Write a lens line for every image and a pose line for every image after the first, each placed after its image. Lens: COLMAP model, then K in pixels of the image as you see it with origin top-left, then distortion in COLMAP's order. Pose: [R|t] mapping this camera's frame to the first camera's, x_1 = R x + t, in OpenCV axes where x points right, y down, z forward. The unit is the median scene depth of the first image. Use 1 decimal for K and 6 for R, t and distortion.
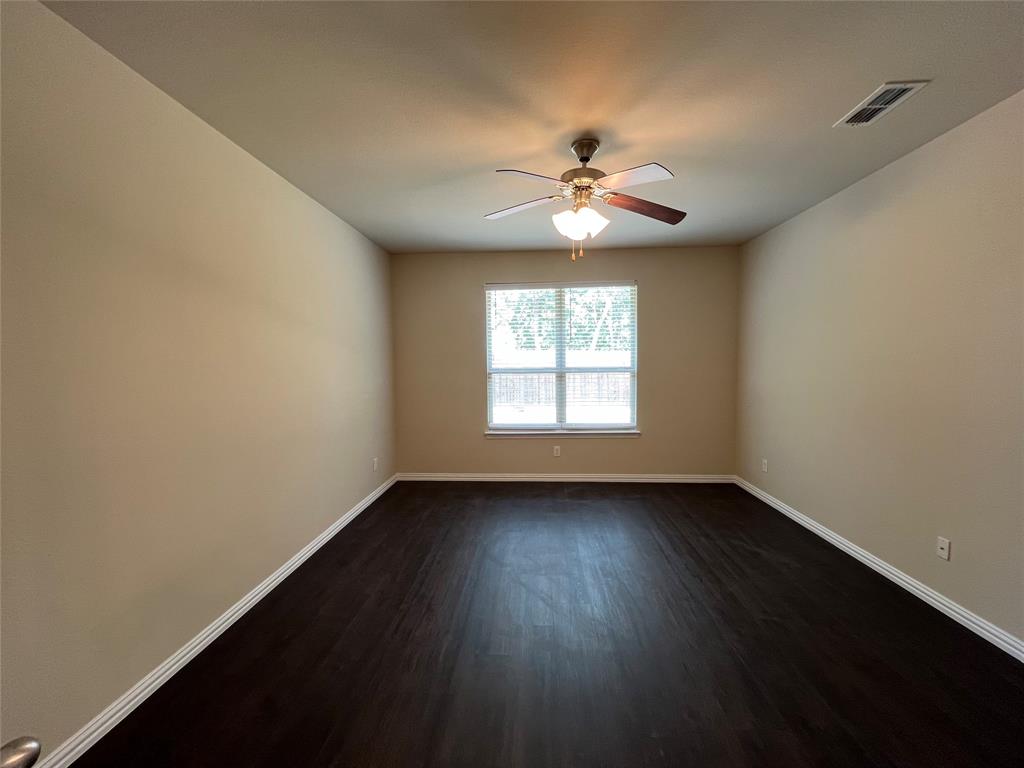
lens RADIAL K [[415.9, 0, 512.0], [0, 415.9, 384.0], [0, 0, 1]] dist [-0.003516, 0.000420]
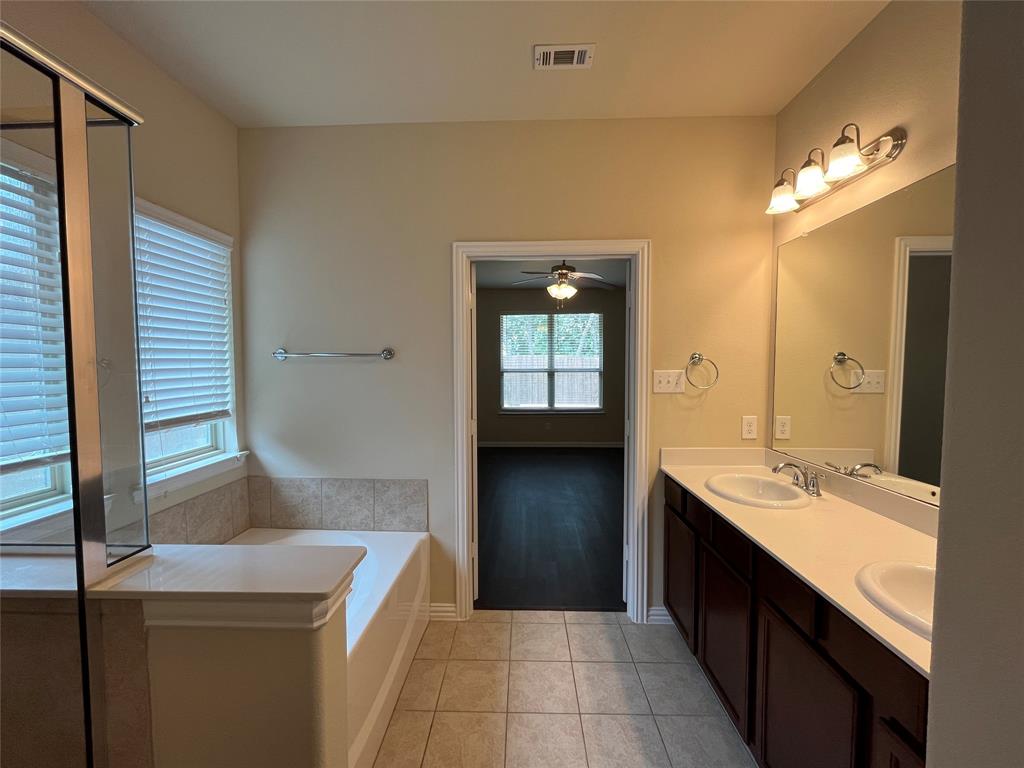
lens RADIAL K [[415.9, 0, 512.0], [0, 415.9, 384.0], [0, 0, 1]] dist [-0.003516, 0.000420]
pose [[0.999695, 0.002604, 0.024557, -0.056958], [-0.002366, 0.999950, -0.009704, 0.030069], [-0.024581, 0.009643, 0.999651, -0.464860]]
